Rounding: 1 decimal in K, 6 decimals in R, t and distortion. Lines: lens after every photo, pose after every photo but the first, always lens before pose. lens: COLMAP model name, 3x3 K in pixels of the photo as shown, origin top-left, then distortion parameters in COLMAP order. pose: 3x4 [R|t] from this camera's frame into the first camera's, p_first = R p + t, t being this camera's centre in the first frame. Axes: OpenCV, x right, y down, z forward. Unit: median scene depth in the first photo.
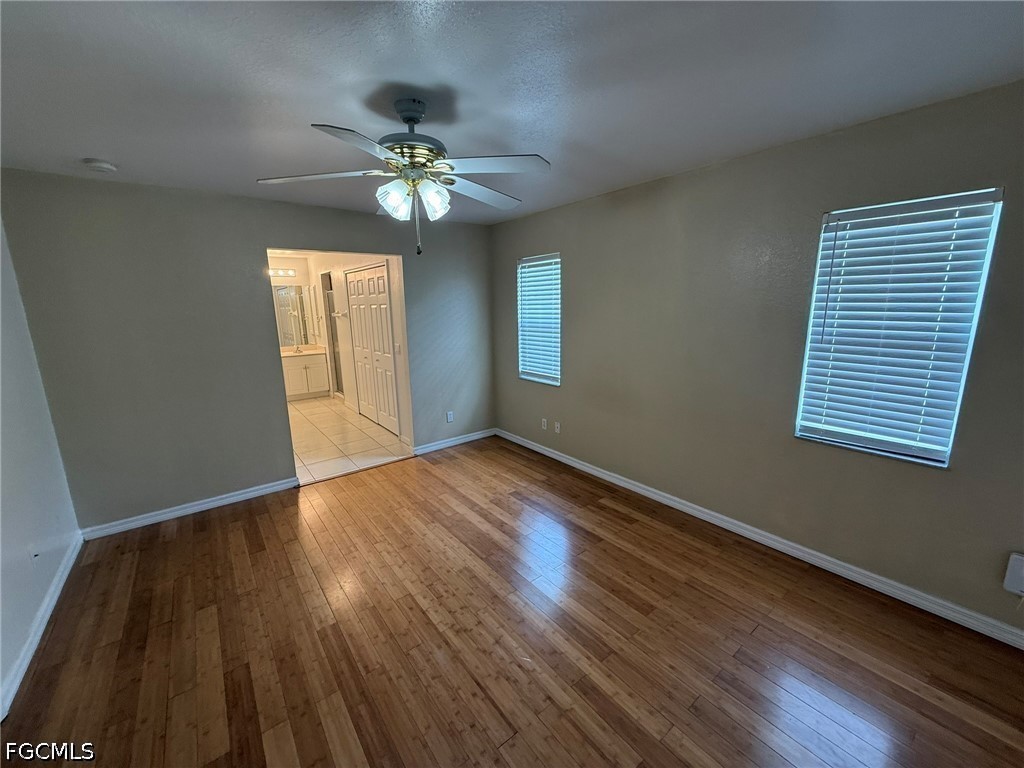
lens RADIAL K [[405.9, 0, 512.8], [0, 405.9, 381.1], [0, 0, 1]] dist [0.000498, 0.000051]
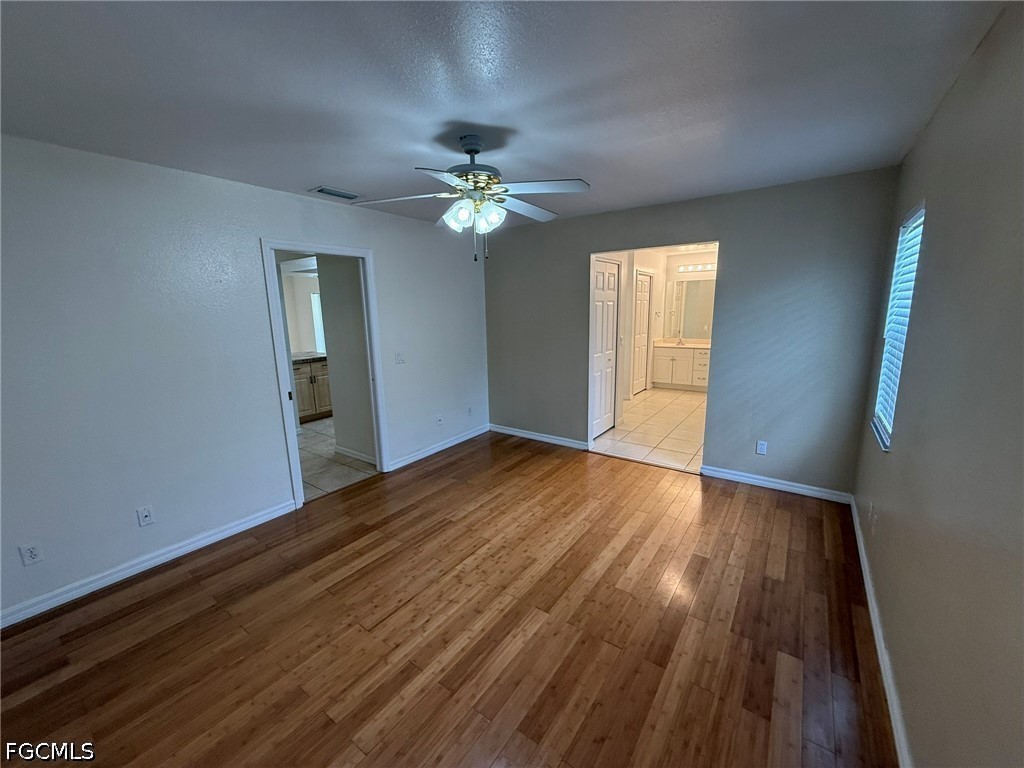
lens RADIAL K [[405.9, 0, 513.2], [0, 405.9, 387.6], [0, 0, 1]] dist [0.000498, 0.000051]
pose [[0.280839, 0.203612, -0.937908, 0.849122], [-0.167493, 0.972638, 0.161000, -0.138988], [0.945027, 0.111878, 0.307258, 0.659223]]
